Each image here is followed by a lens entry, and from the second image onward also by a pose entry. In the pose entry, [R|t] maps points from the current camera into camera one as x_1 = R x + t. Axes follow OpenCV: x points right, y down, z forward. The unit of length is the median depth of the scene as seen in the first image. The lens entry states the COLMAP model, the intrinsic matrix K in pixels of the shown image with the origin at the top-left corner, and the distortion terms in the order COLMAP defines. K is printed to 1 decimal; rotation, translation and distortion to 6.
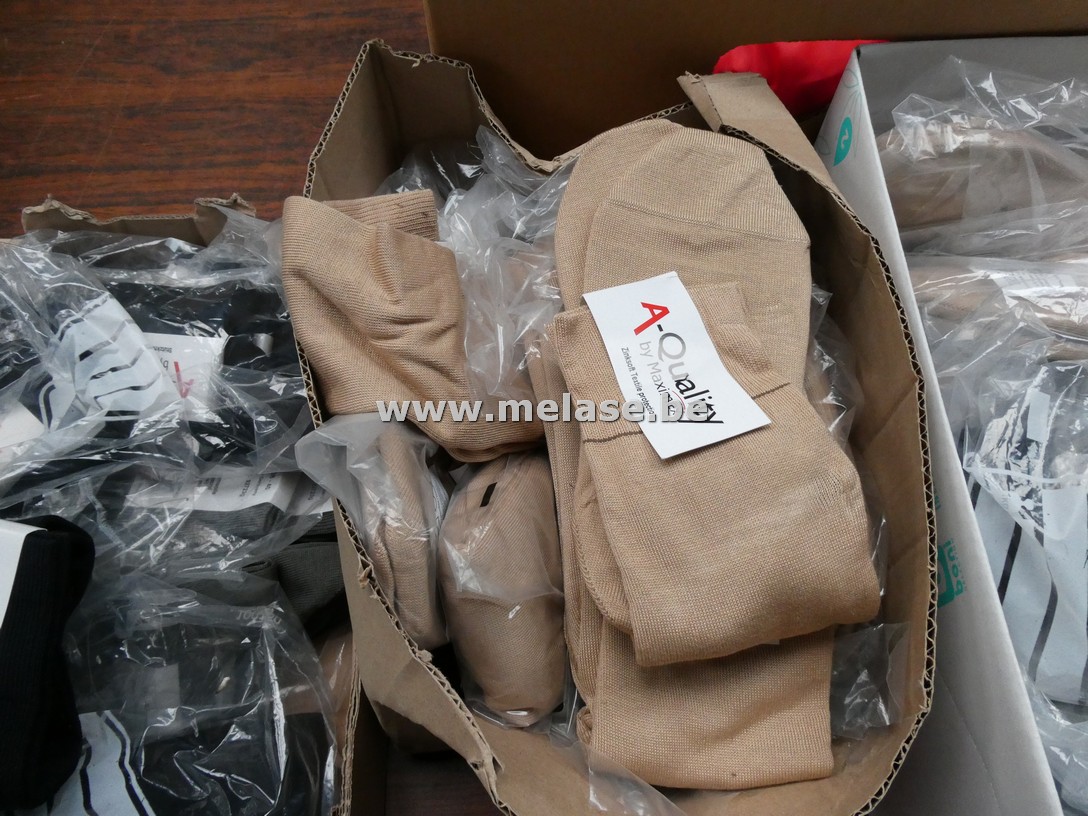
lens RADIAL K [[760.9, 0, 544.0], [0, 760.9, 408.1], [0, 0, 1]] dist [0.002414, 0.000488]
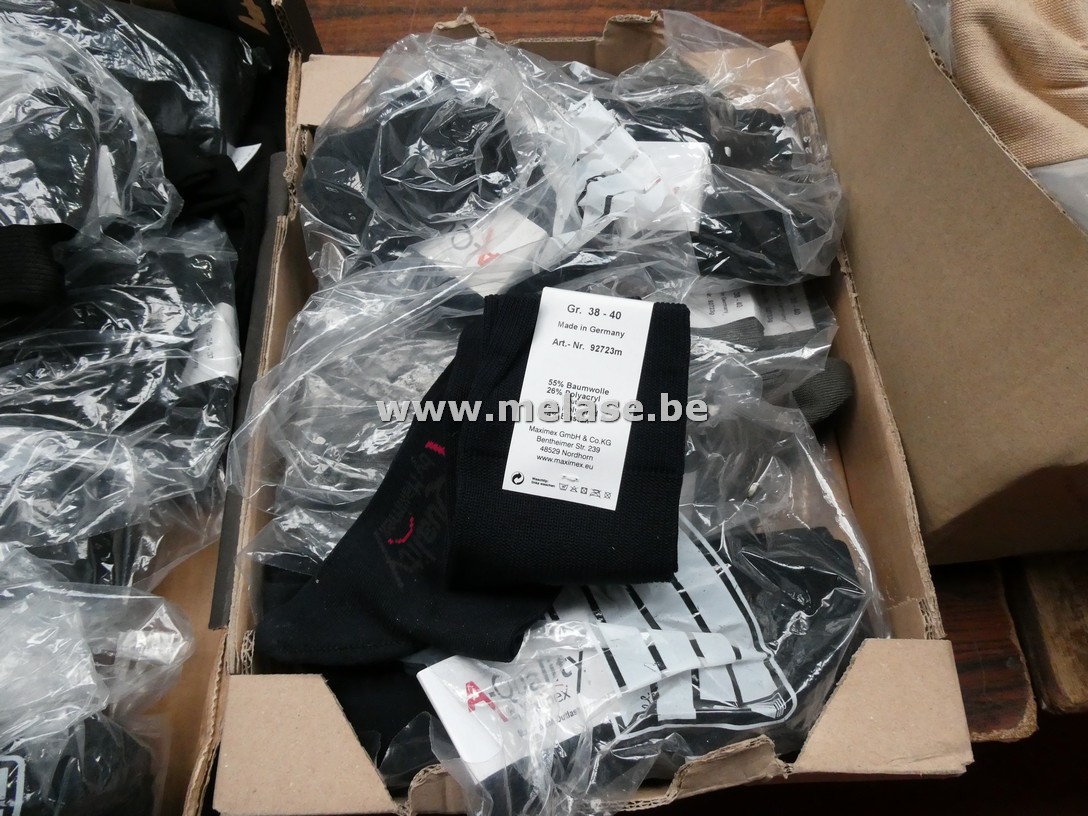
lens RADIAL K [[760.9, 0, 544.1], [0, 760.9, 407.9], [0, 0, 1]] dist [0.002414, 0.000488]
pose [[0.999322, -0.006503, 0.036231, -0.585437], [0.004852, 0.998953, 0.045482, 0.171693], [-0.036489, -0.045276, 0.998308, 0.031912]]
